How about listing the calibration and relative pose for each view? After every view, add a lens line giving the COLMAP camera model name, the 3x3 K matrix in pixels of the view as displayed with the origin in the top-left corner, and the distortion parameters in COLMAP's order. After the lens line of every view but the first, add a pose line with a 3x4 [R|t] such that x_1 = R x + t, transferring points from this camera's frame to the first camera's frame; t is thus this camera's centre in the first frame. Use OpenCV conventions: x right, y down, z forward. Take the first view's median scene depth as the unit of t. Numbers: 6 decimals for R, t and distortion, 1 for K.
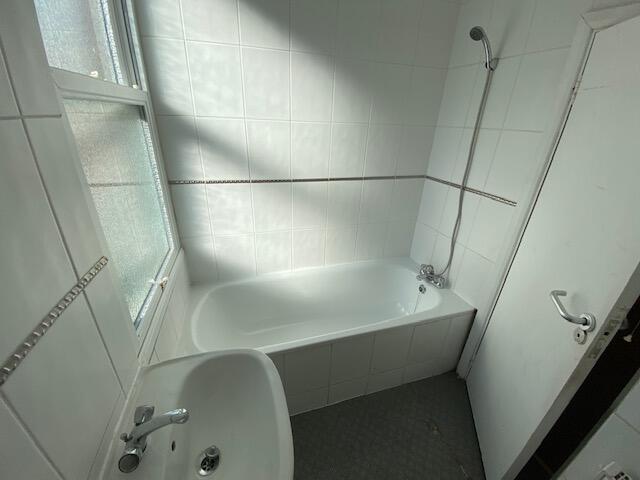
lens RADIAL K [[260.9, 0, 319.9], [0, 260.9, 236.6], [0, 0, 1]] dist [0.036281, -0.027740]
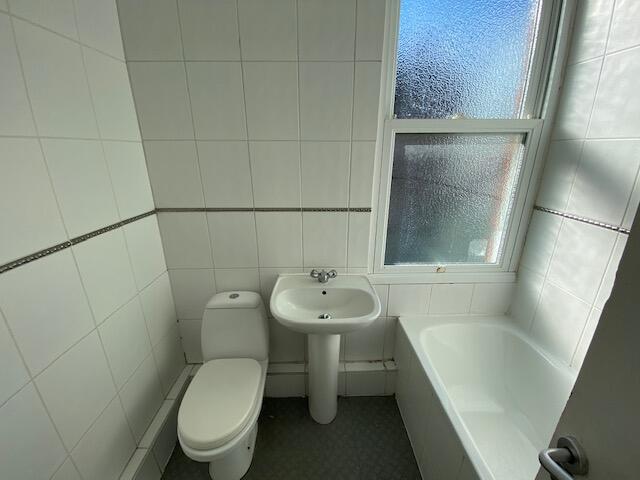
lens RADIAL K [[260.9, 0, 319.9], [0, 260.9, 236.6], [0, 0, 1]] dist [0.036281, -0.027740]
pose [[-0.287542, 0.250042, -0.924553, 0.625069], [-0.397117, 0.847308, 0.352657, -0.148592], [0.871561, 0.468559, -0.144341, 0.526137]]
